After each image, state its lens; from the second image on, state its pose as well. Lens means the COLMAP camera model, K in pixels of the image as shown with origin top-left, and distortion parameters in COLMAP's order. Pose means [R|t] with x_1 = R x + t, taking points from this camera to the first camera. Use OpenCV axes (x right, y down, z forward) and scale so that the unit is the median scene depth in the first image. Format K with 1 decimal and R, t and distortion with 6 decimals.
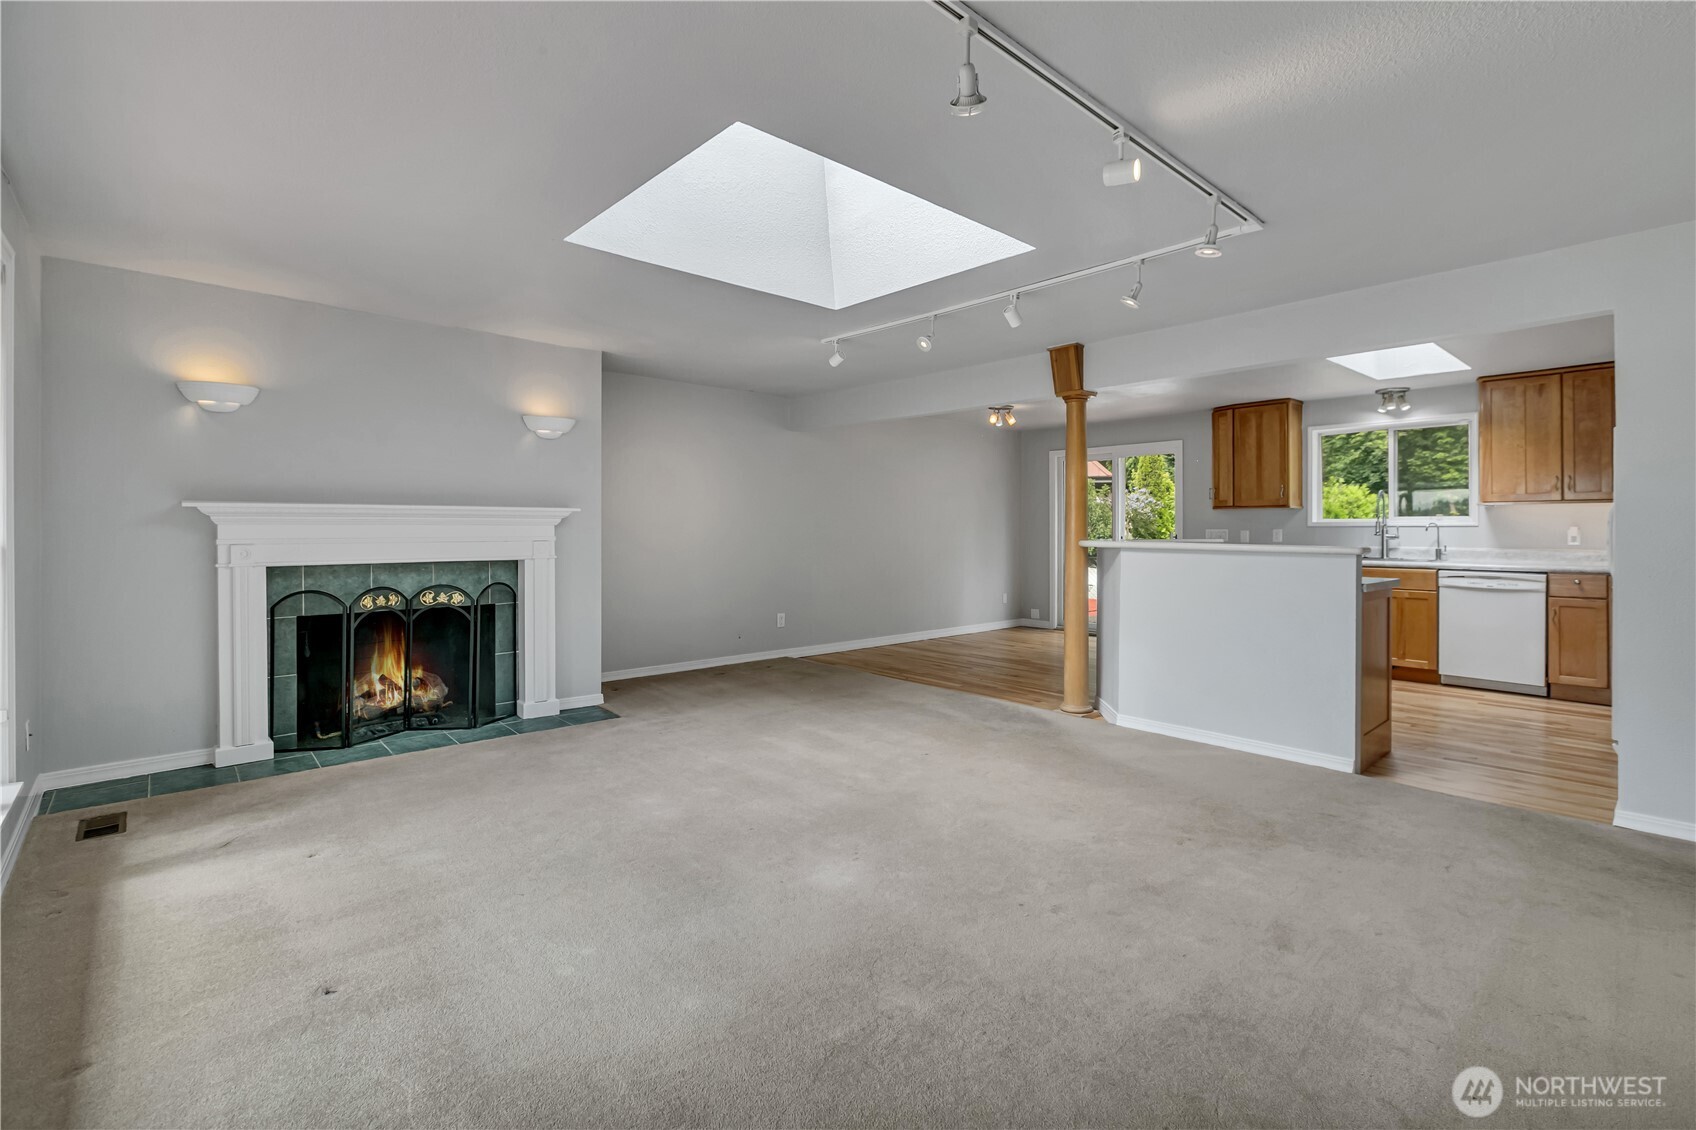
lens RADIAL K [[776.4, 0, 857.3], [0, 776.4, 529.7], [0, 0, 1]] dist [-0.002698, -0.000186]
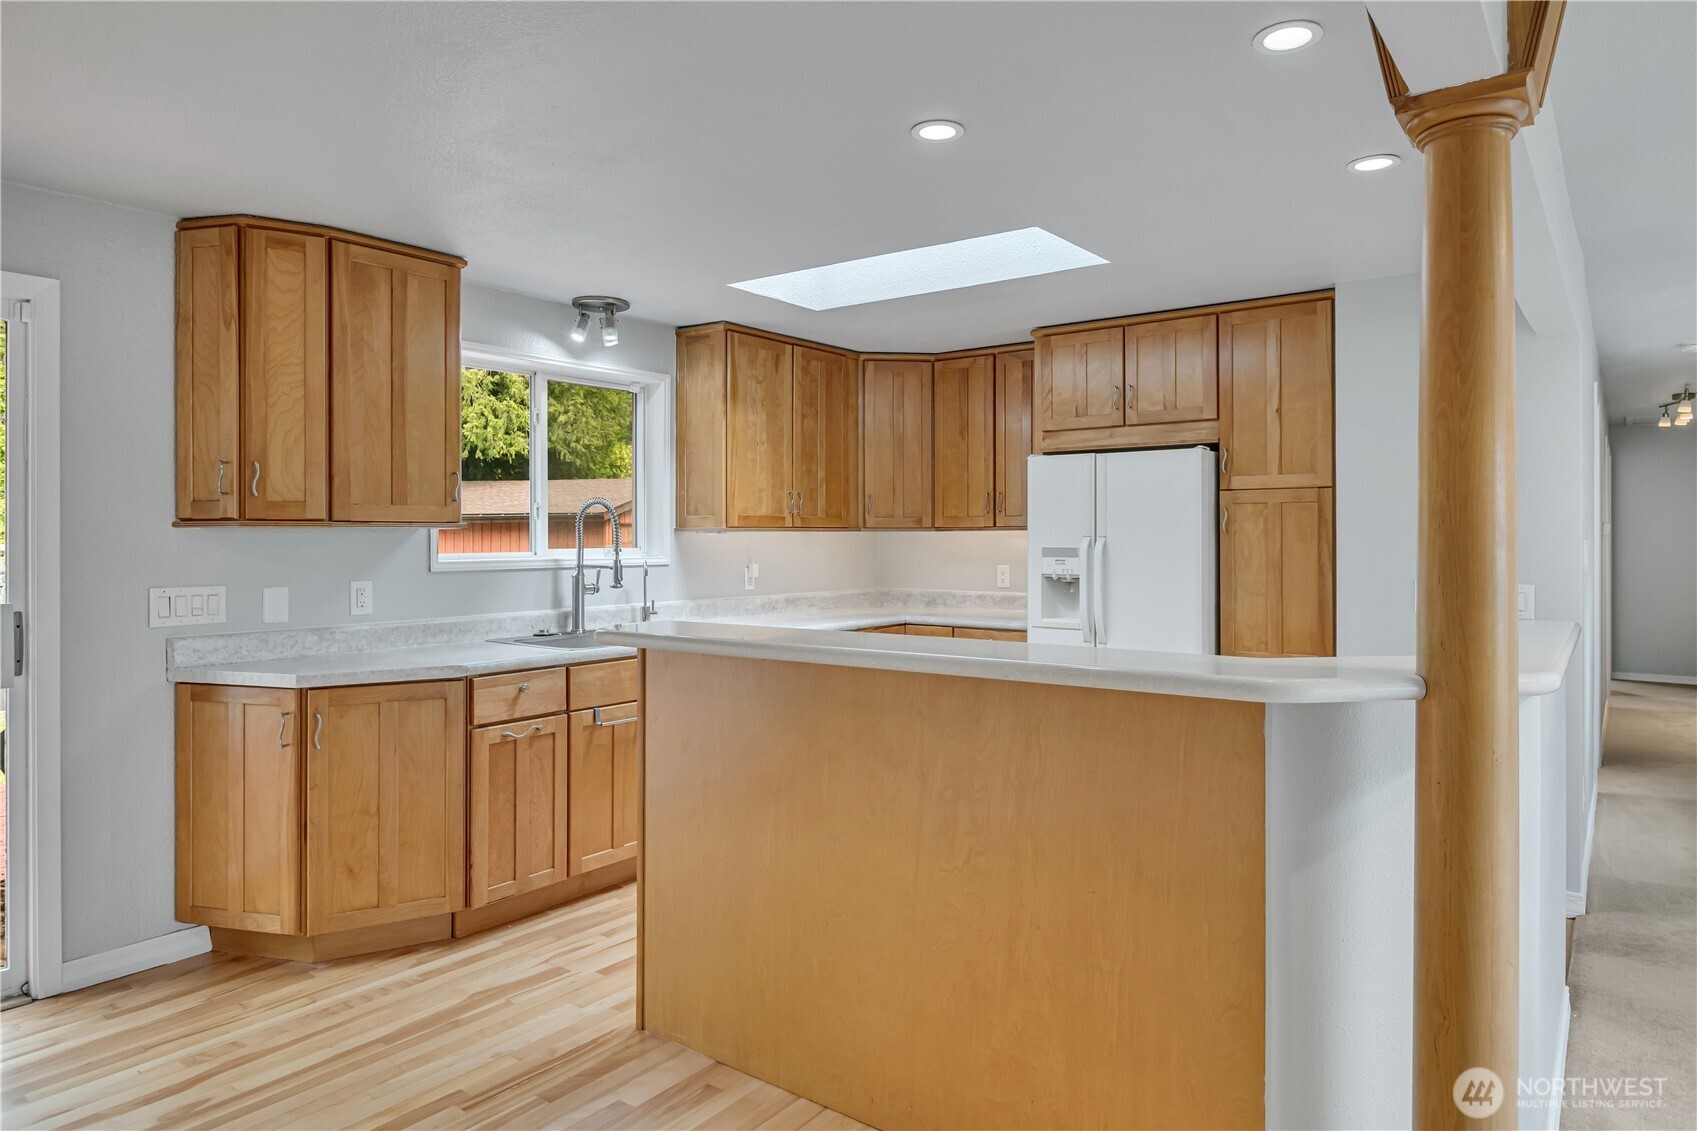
lens RADIAL K [[1028.1, 0, 862.1], [0, 1028.1, 538.5], [0, 0, 1]] dist [-0.000213, -0.000503]
pose [[-0.179811, -0.002258, 0.983699, -0.012866], [0.001434, 0.999996, 0.002558, -0.029707], [-0.983700, 0.001871, -0.179807, 1.101375]]
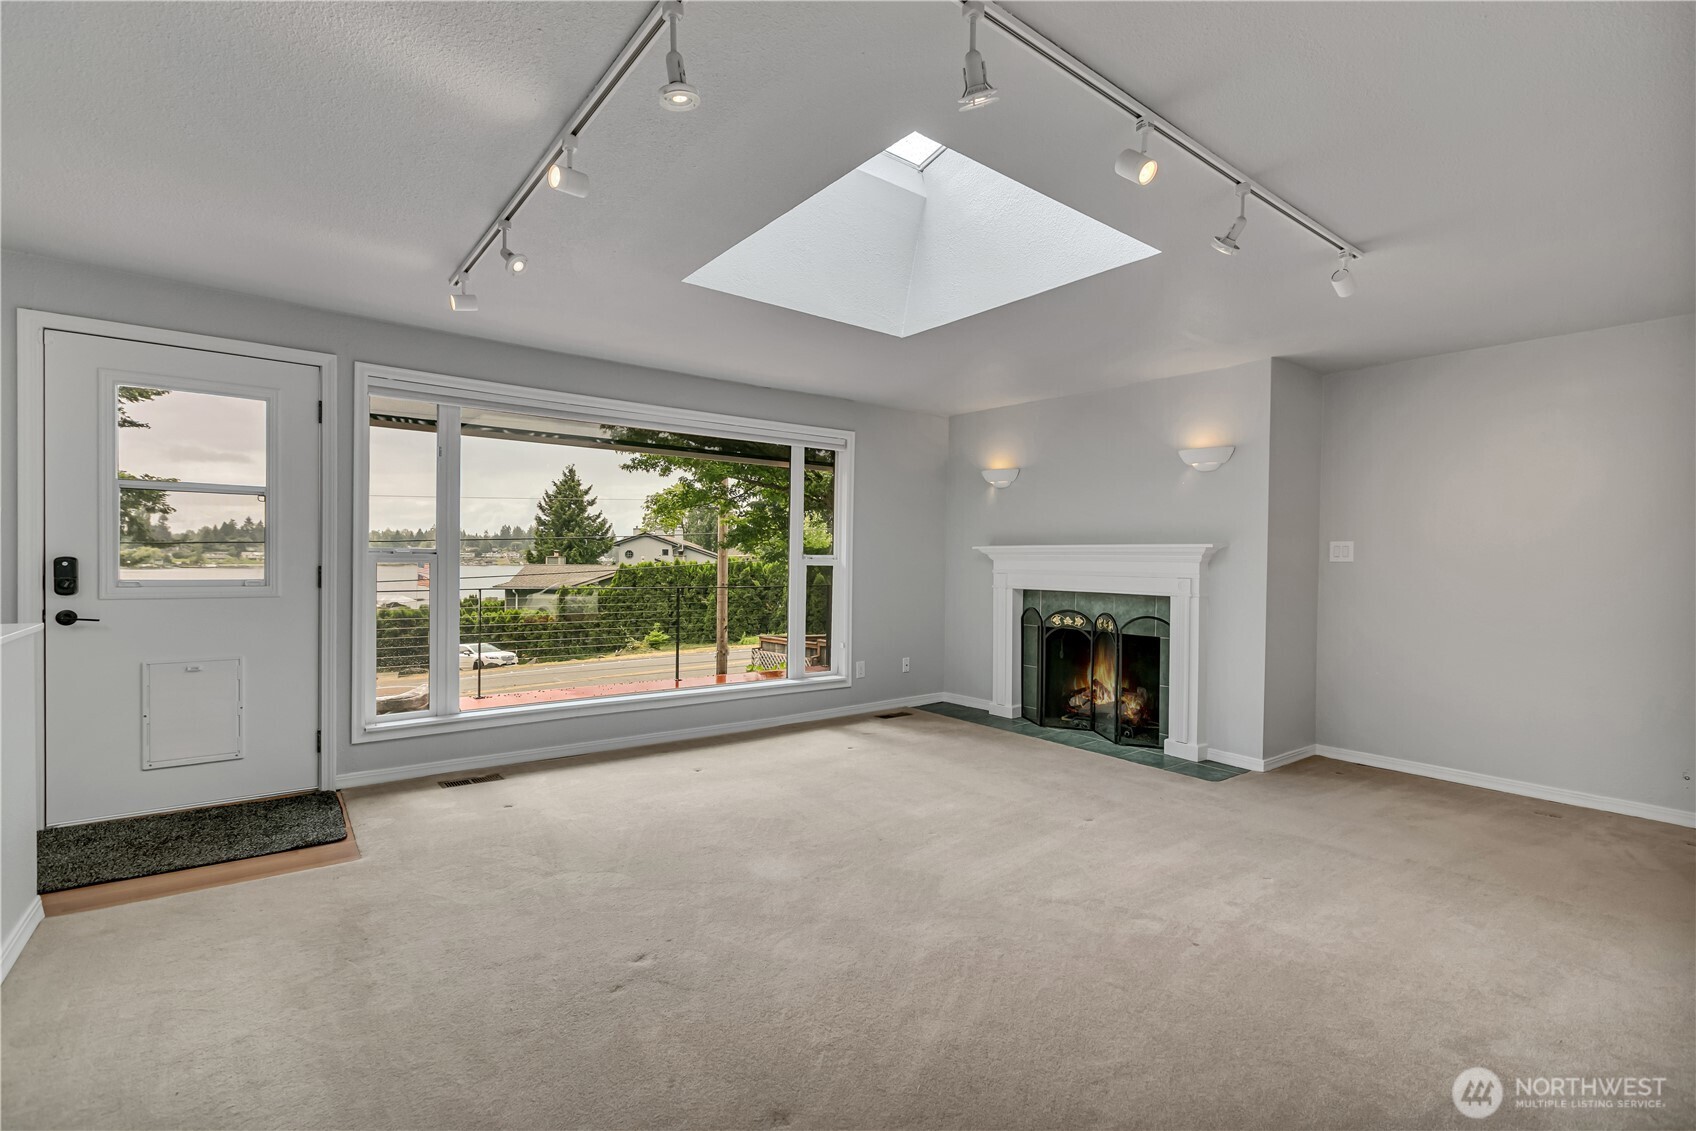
lens RADIAL K [[776.4, 0, 857.3], [0, 776.4, 530.2], [0, 0, 1]] dist [-0.002698, -0.000186]
pose [[-0.079450, -0.042443, -0.995935, 0.511590], [-0.015254, 0.999028, -0.041358, 0.001083], [0.996722, 0.011906, -0.080020, 0.559230]]
